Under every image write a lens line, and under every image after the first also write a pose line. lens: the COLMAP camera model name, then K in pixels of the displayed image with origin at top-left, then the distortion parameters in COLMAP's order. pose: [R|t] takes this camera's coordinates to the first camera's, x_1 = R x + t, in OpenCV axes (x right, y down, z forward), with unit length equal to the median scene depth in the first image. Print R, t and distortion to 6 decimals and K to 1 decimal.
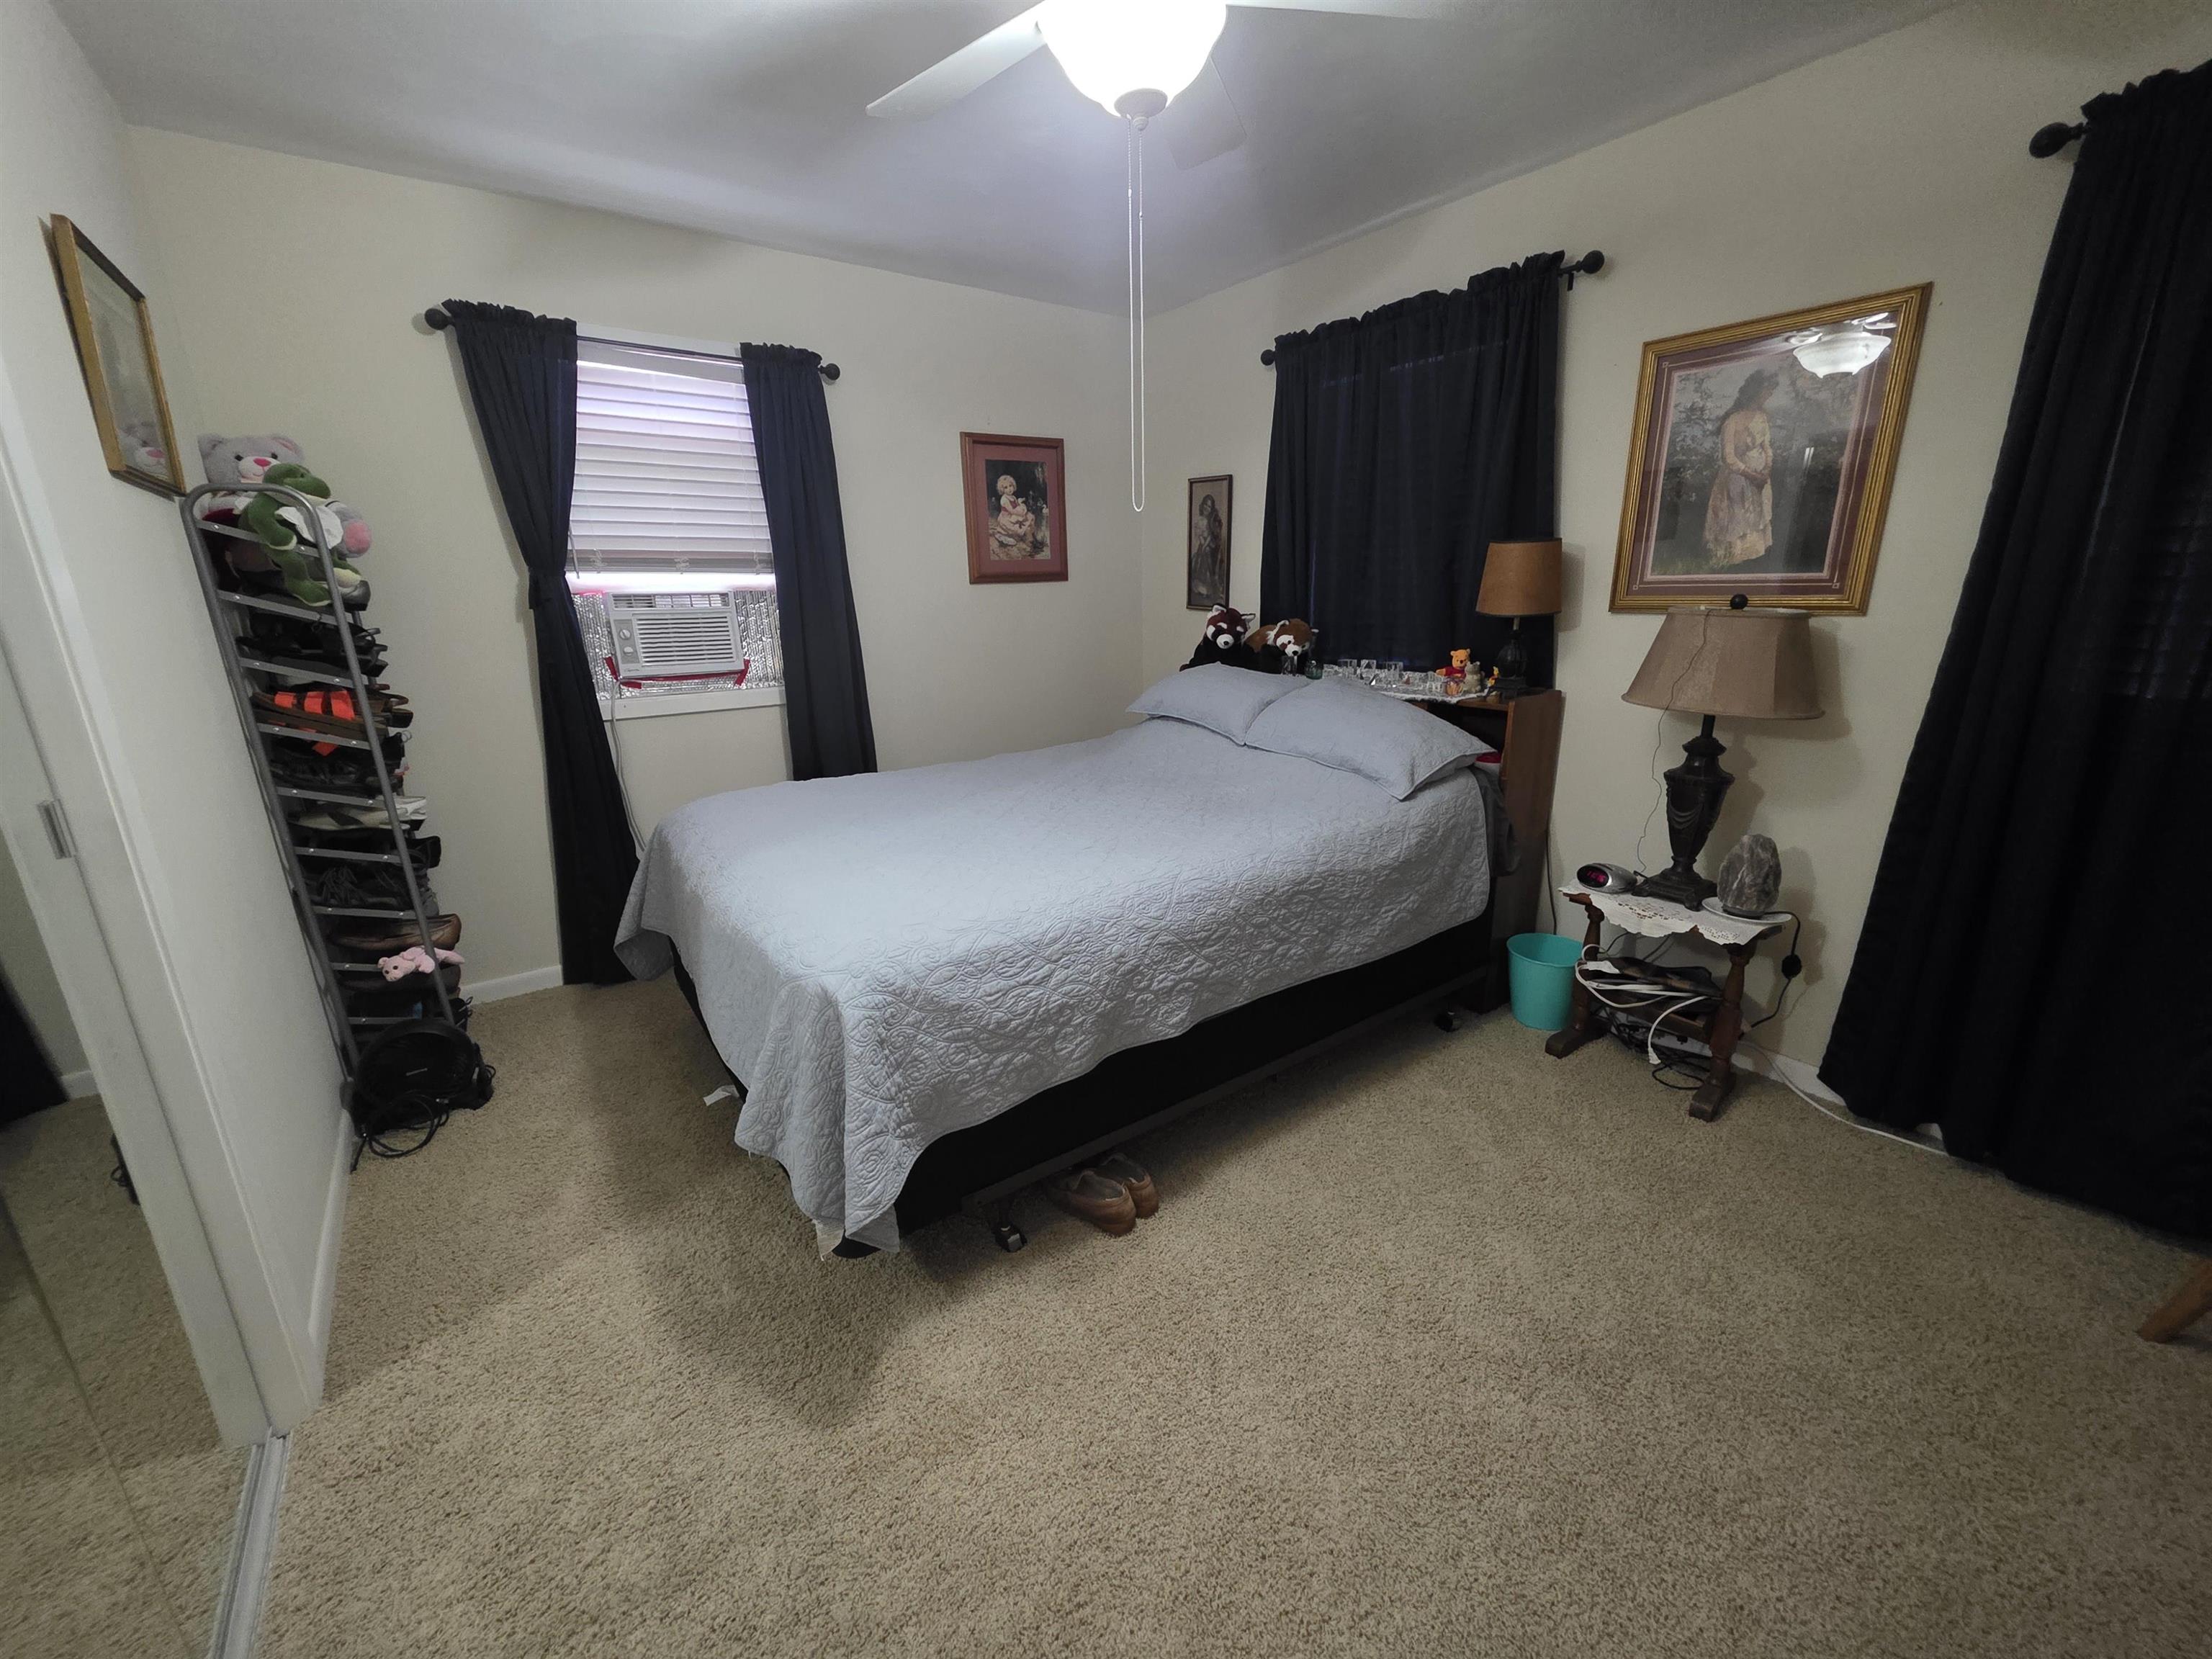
lens RADIAL K [[888.9, 0, 1095.3], [0, 888.9, 826.0], [0, 0, 1]] dist [0.003024, -0.001205]
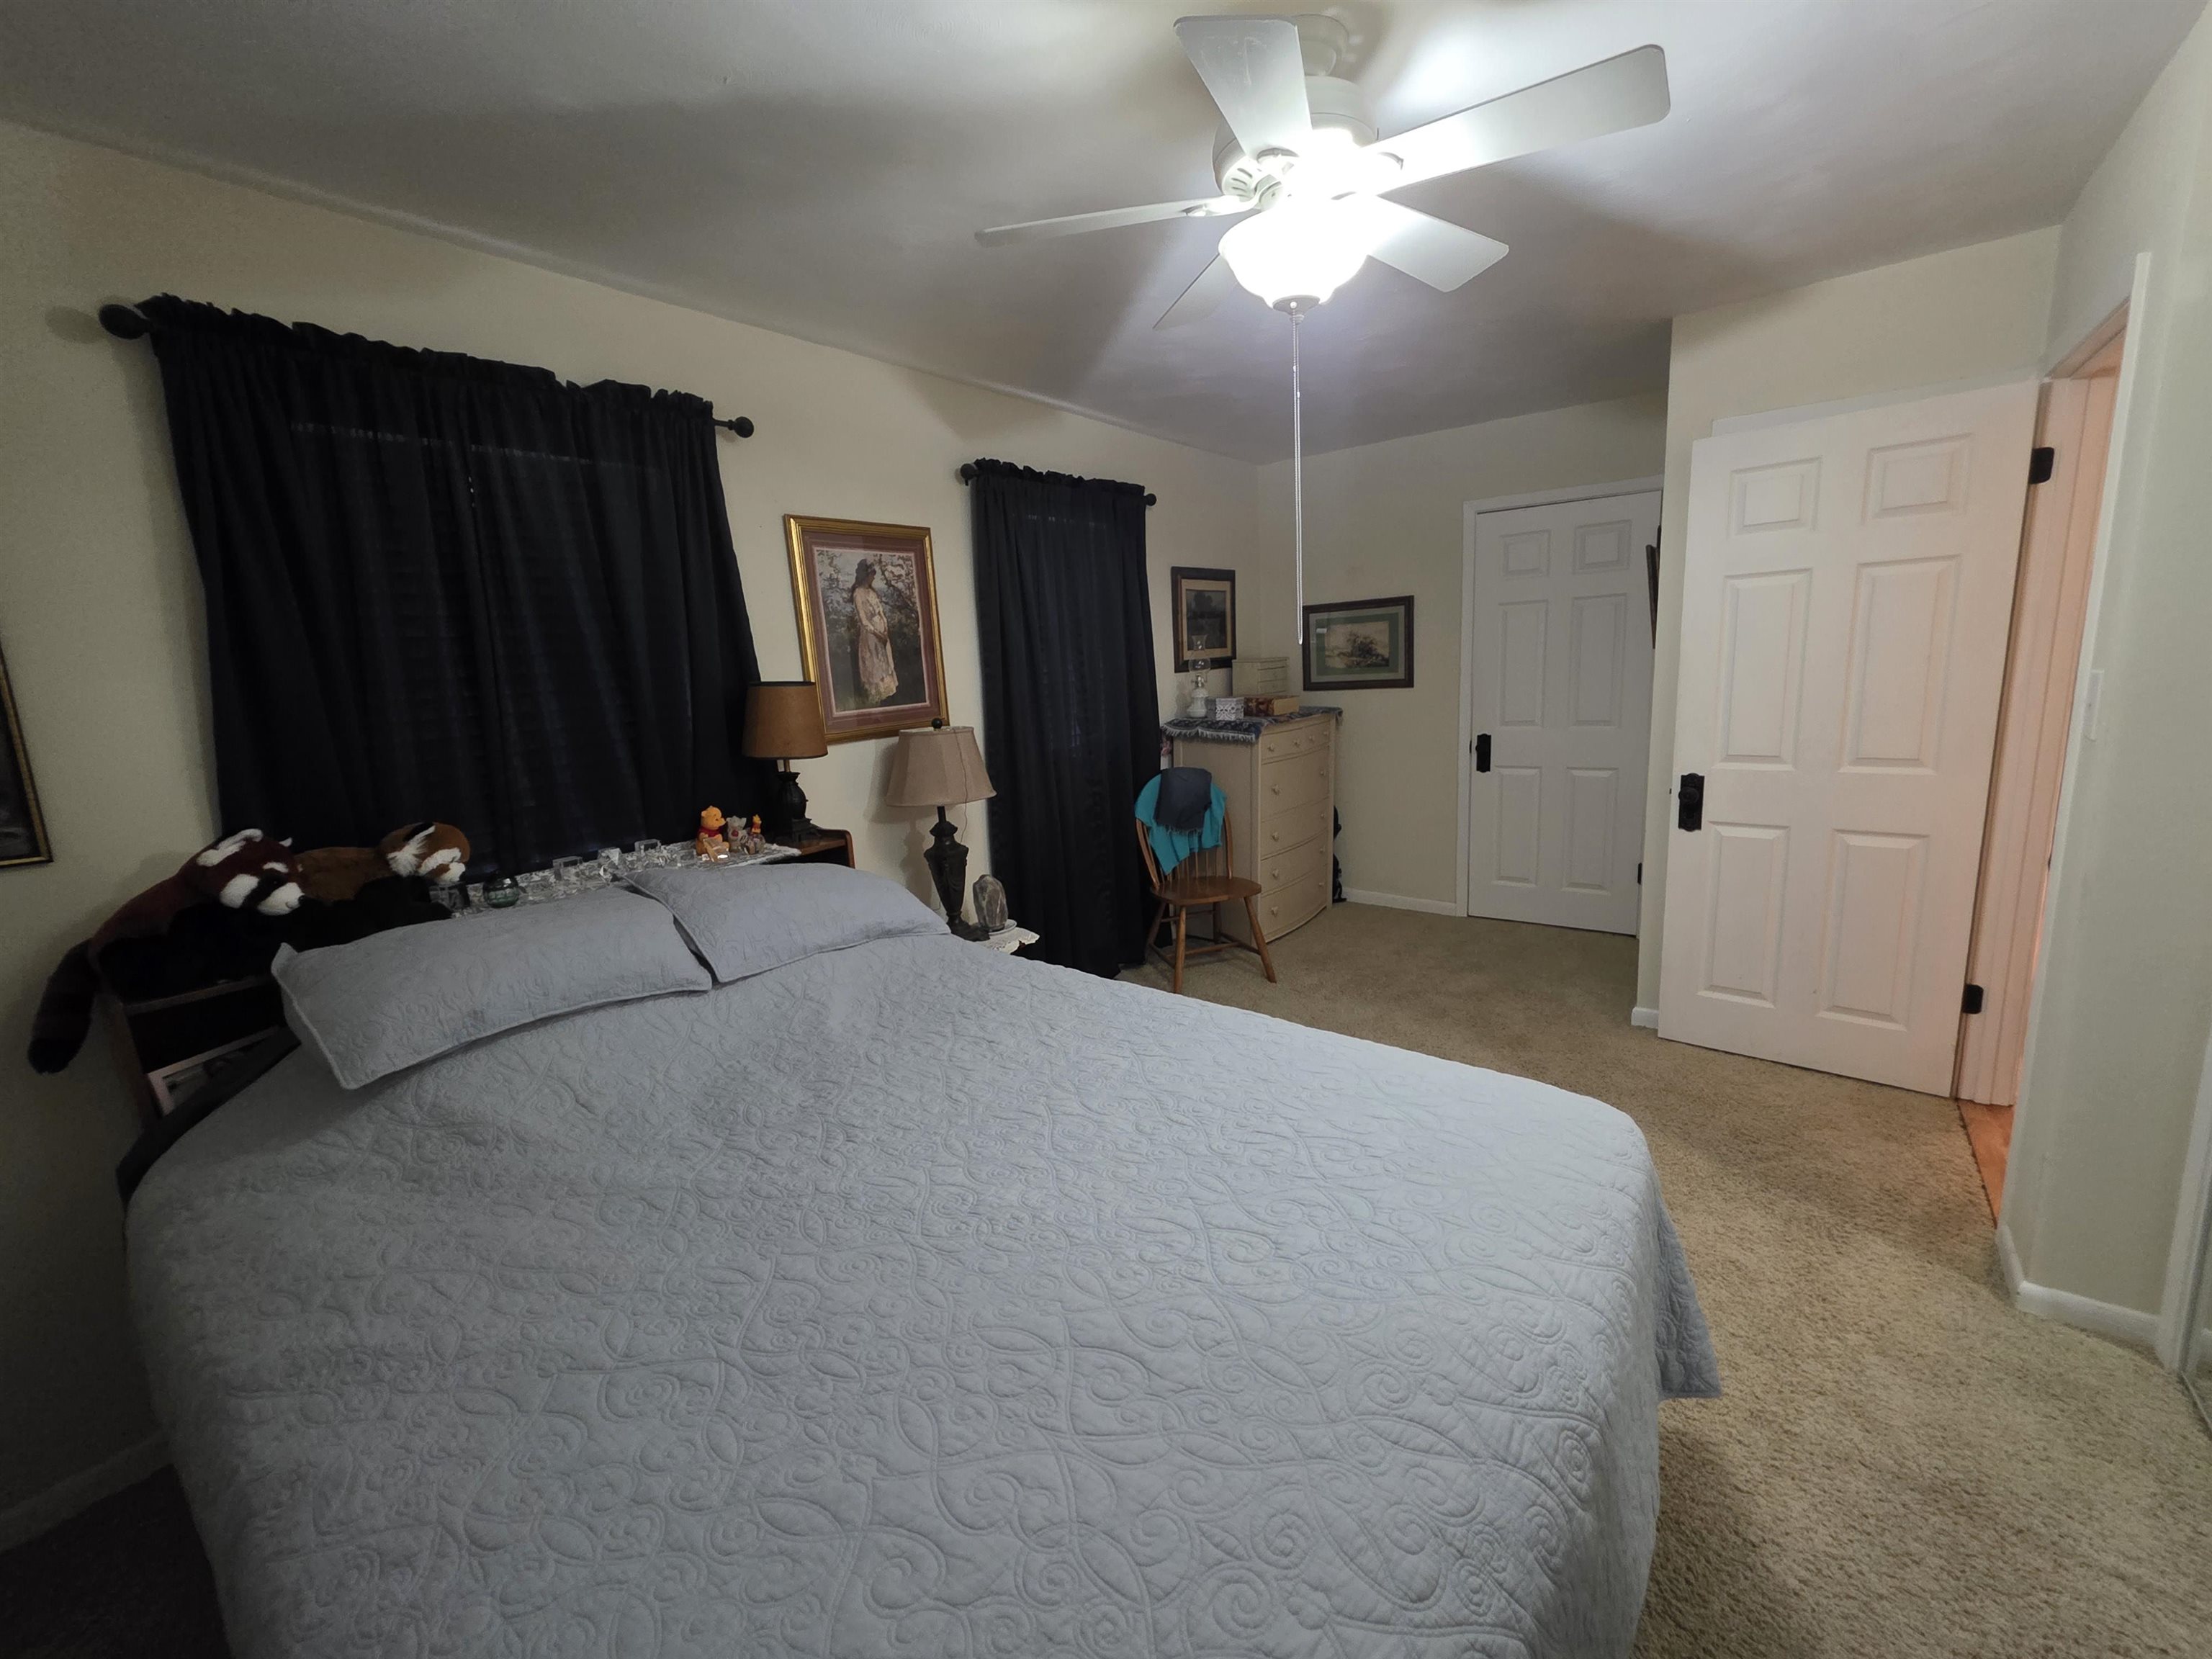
lens RADIAL K [[888.9, 0, 1097.5], [0, 888.9, 823.8], [0, 0, 1]] dist [0.003024, -0.001205]
pose [[-0.292604, -0.134118, 0.946782, -0.633440], [0.325569, 0.916988, 0.230515, -0.323188], [-0.899104, 0.375692, -0.224650, 1.071773]]
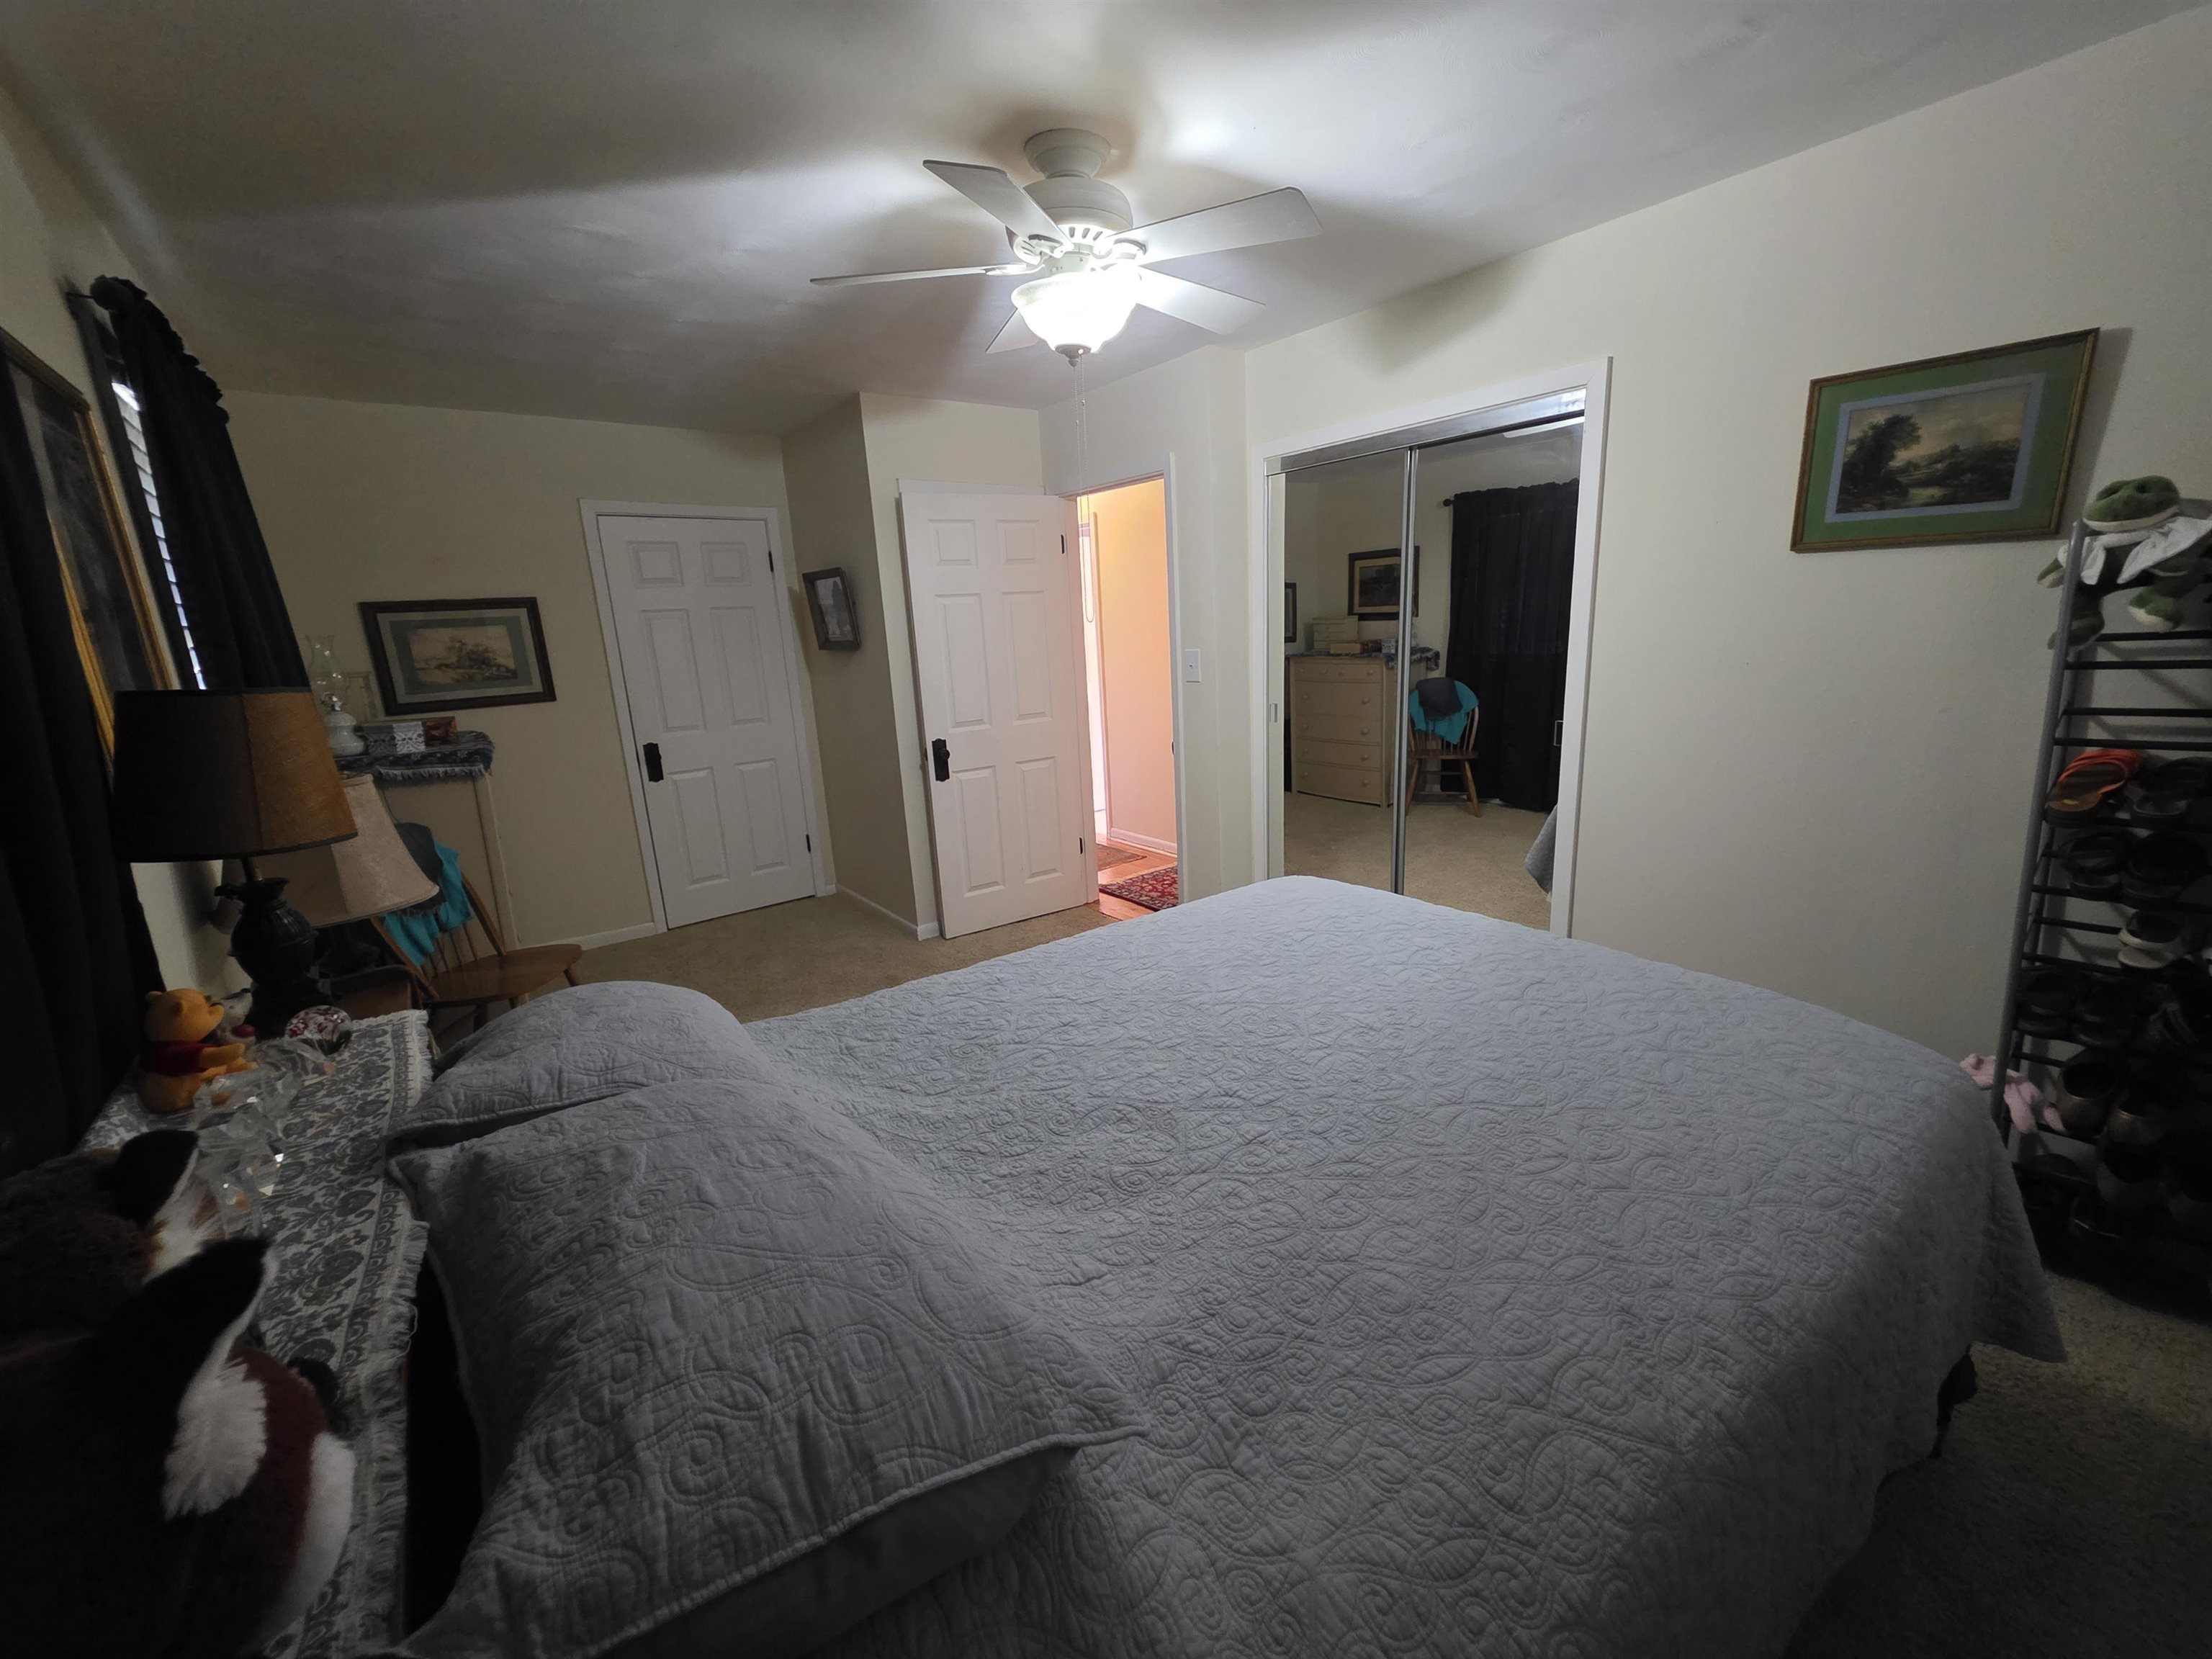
lens RADIAL K [[888.9, 0, 1109.0], [0, 888.9, 829.3], [0, 0, 1]] dist [0.003024, -0.001205]
pose [[-0.995745, 0.084731, -0.036235, -0.382271], [0.055993, 0.868577, 0.492381, -0.385976], [0.073193, 0.488257, -0.869625, 1.262790]]
